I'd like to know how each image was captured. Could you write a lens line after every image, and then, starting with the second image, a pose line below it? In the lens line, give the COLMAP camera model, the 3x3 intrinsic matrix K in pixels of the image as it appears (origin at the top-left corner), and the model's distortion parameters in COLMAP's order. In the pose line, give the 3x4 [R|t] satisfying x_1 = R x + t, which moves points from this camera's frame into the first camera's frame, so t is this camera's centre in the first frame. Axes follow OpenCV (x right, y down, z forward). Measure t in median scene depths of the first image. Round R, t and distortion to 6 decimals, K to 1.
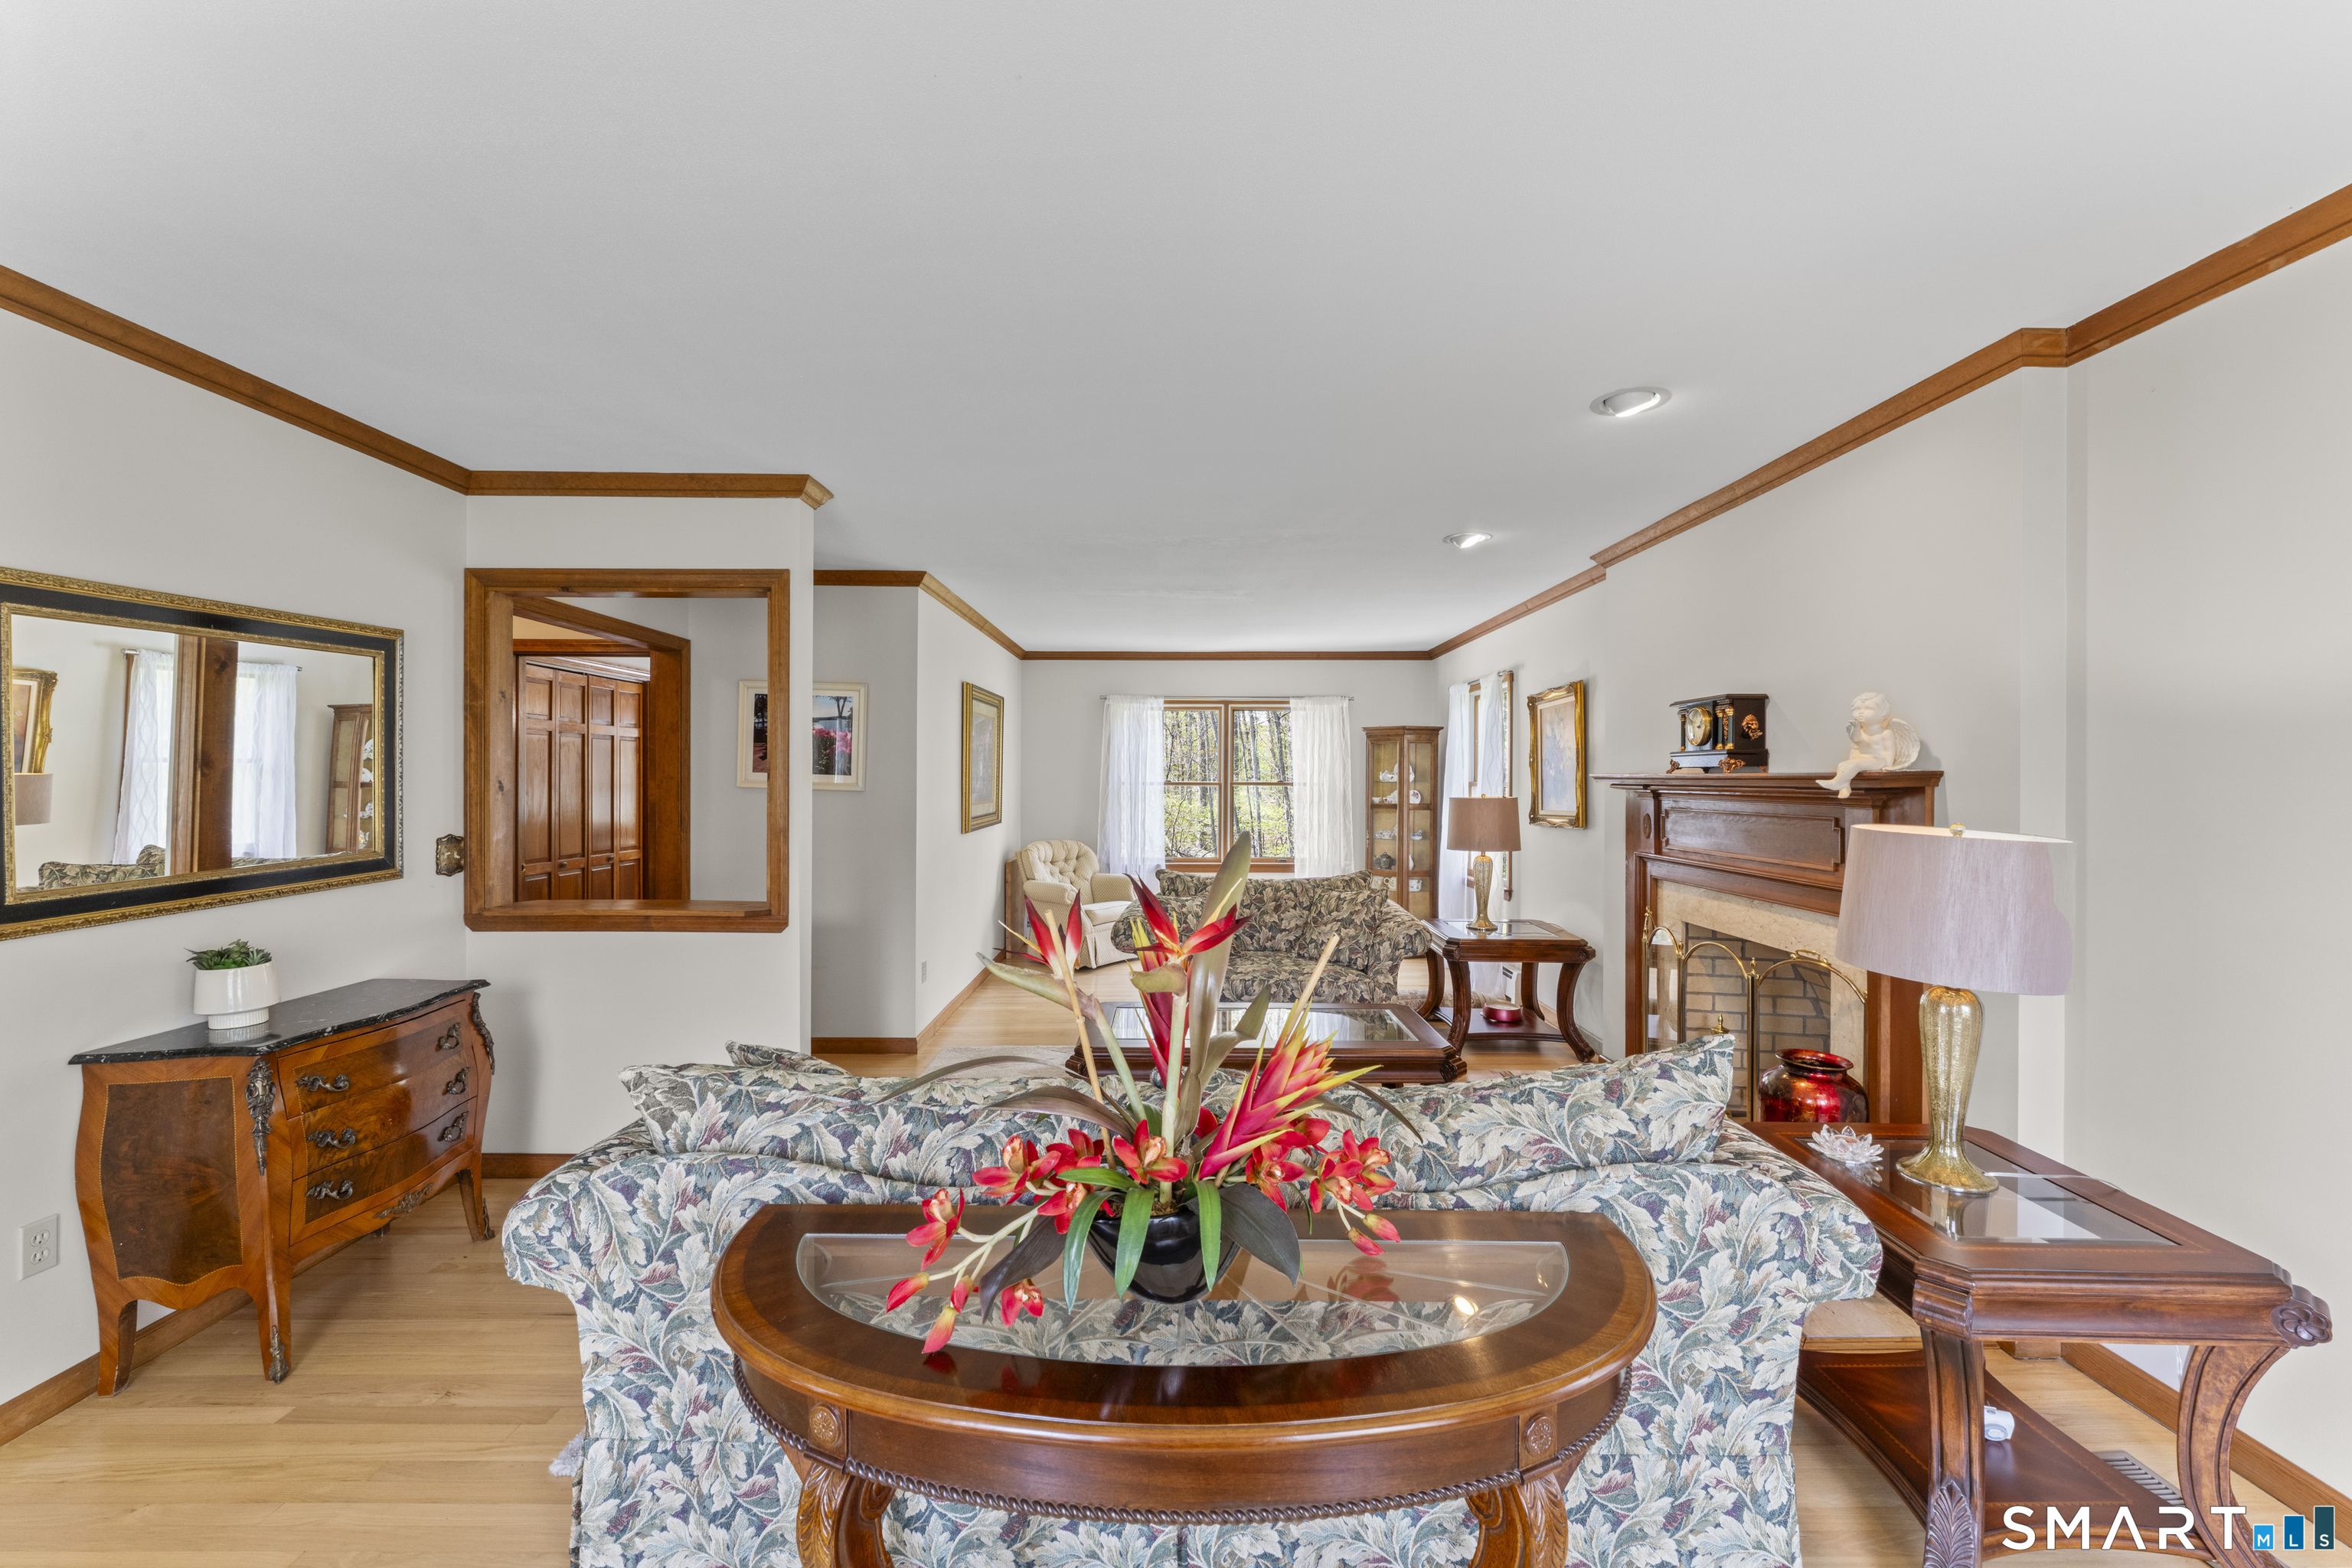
lens RADIAL K [[938.5, 0, 1172.2], [0, 938.5, 782.2], [0, 0, 1]] dist [0.000936, -0.002083]
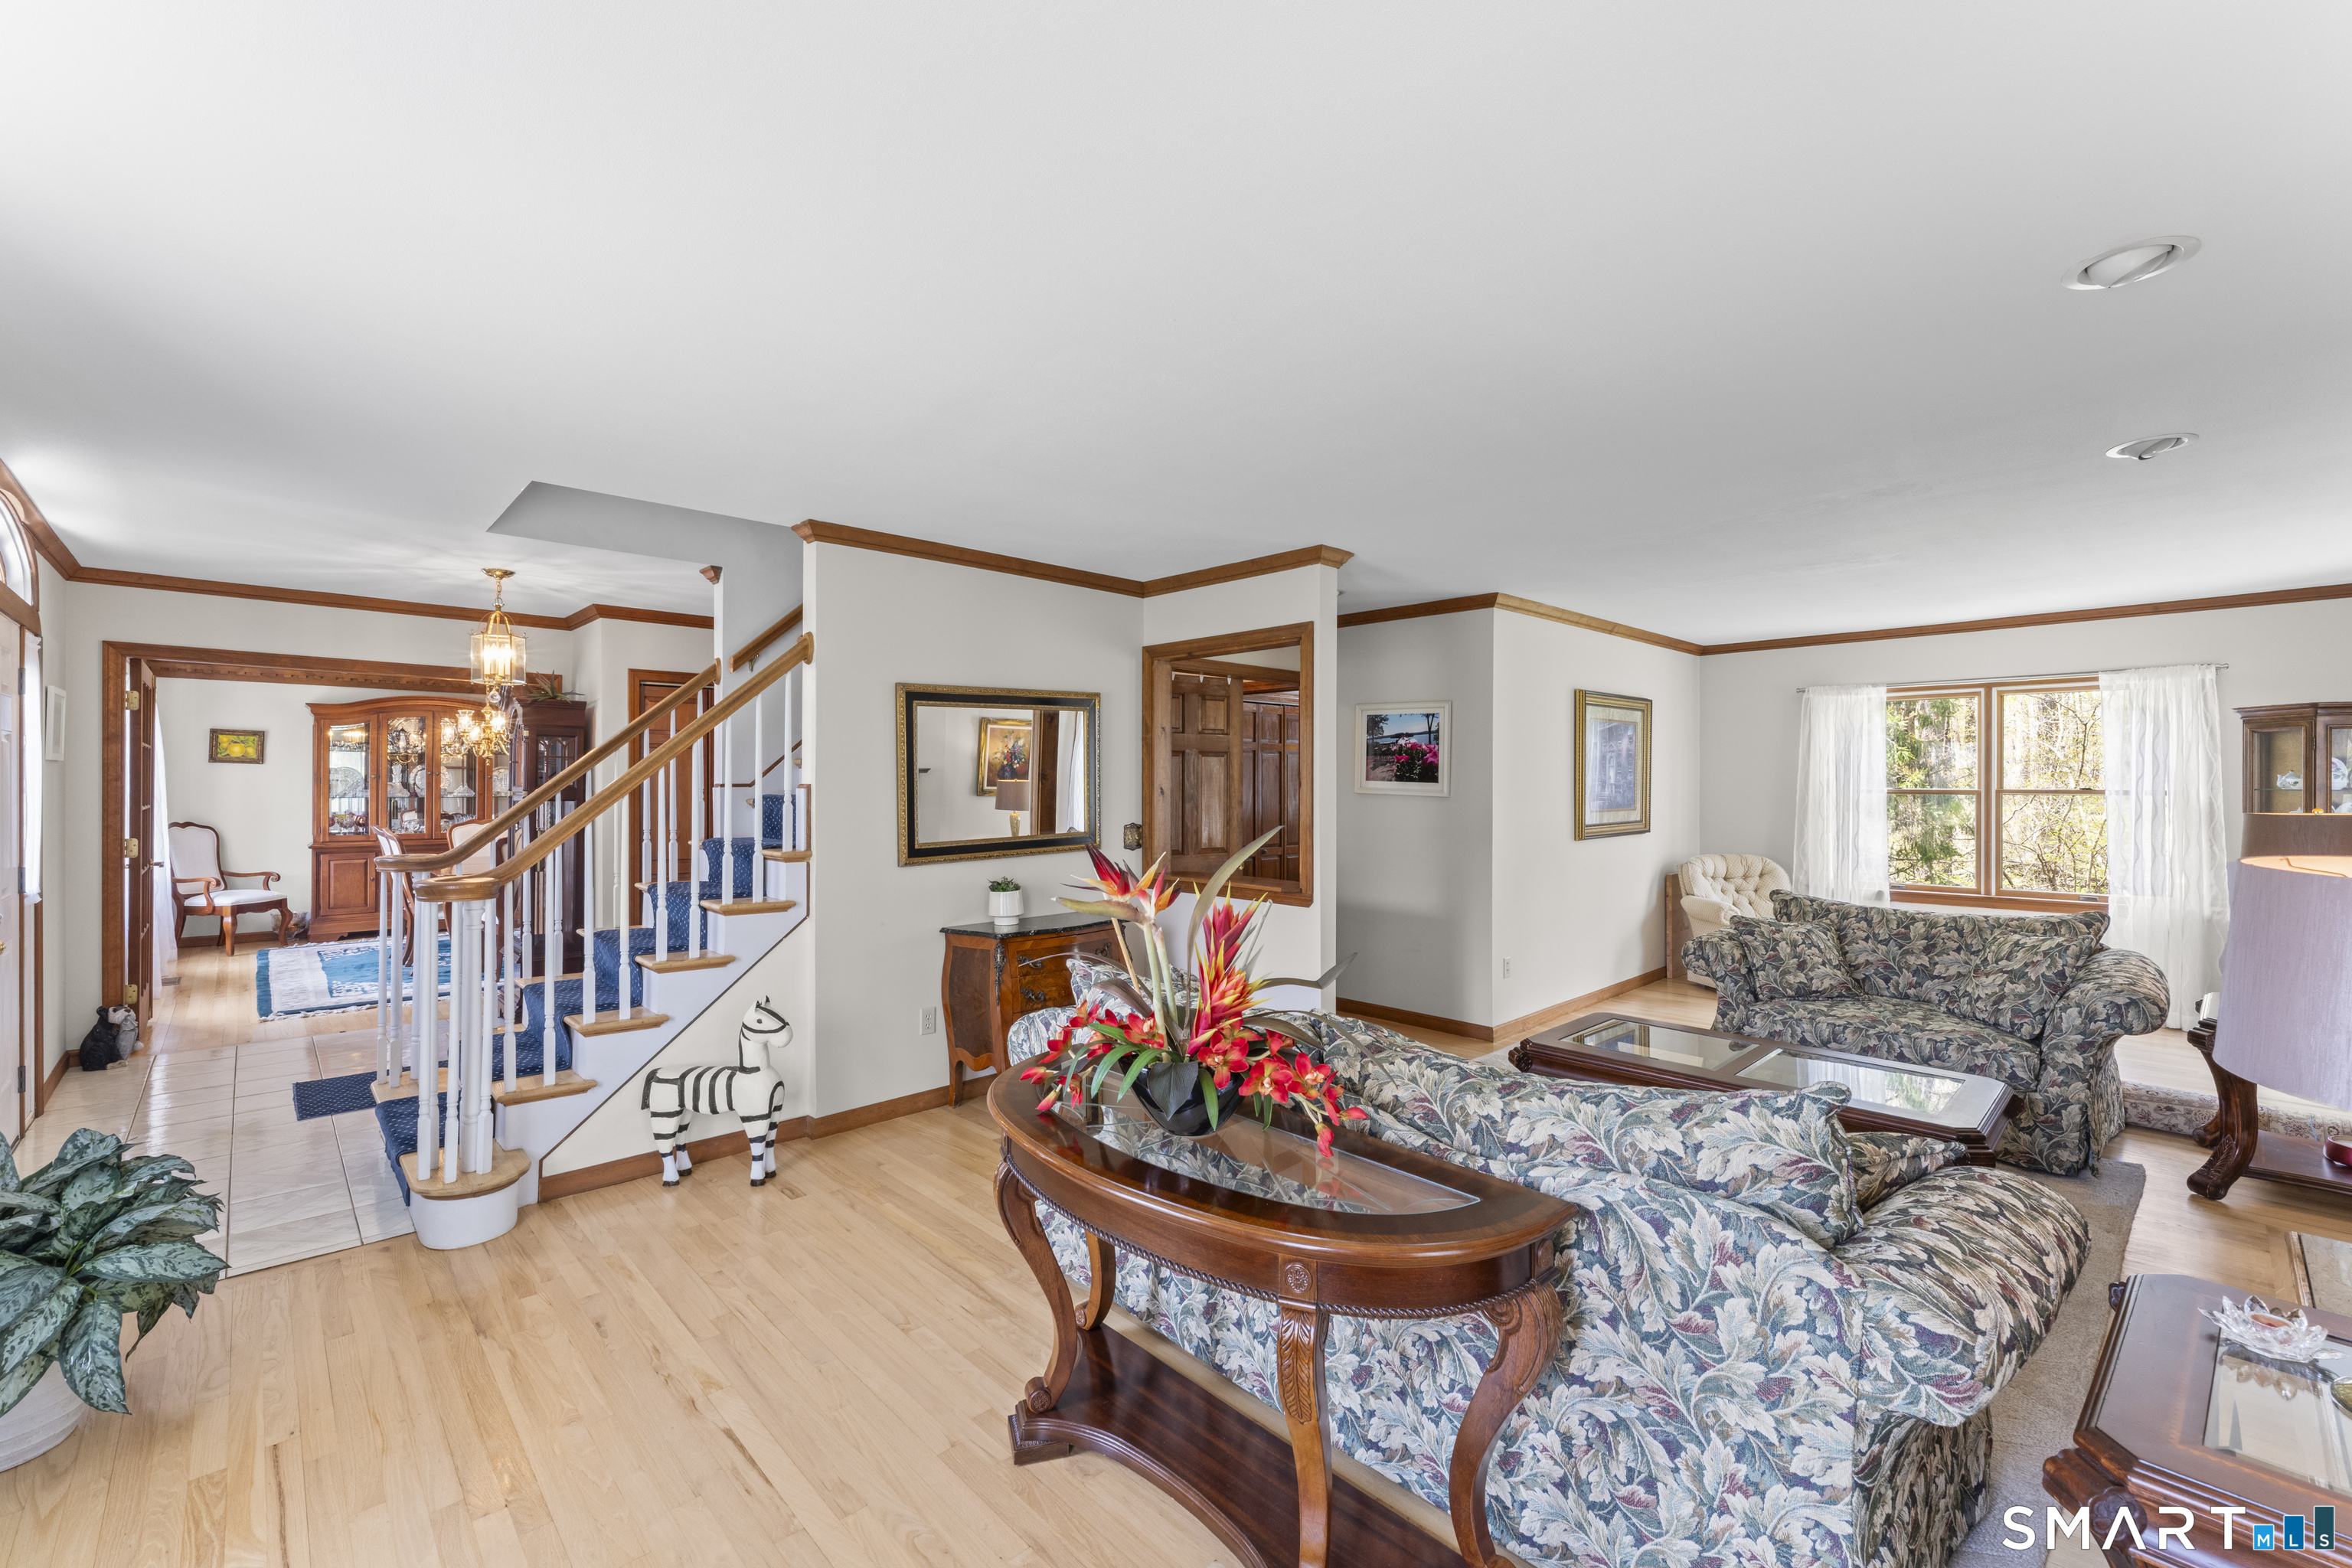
lens RADIAL K [[938.5, 0, 1172.2], [0, 938.5, 782.2], [0, 0, 1]] dist [0.000936, -0.002083]
pose [[0.699056, -0.003834, -0.715057, 0.552393], [-0.001315, 0.999977, -0.006647, -0.000677], [0.715066, 0.005587, 0.699035, -0.030610]]
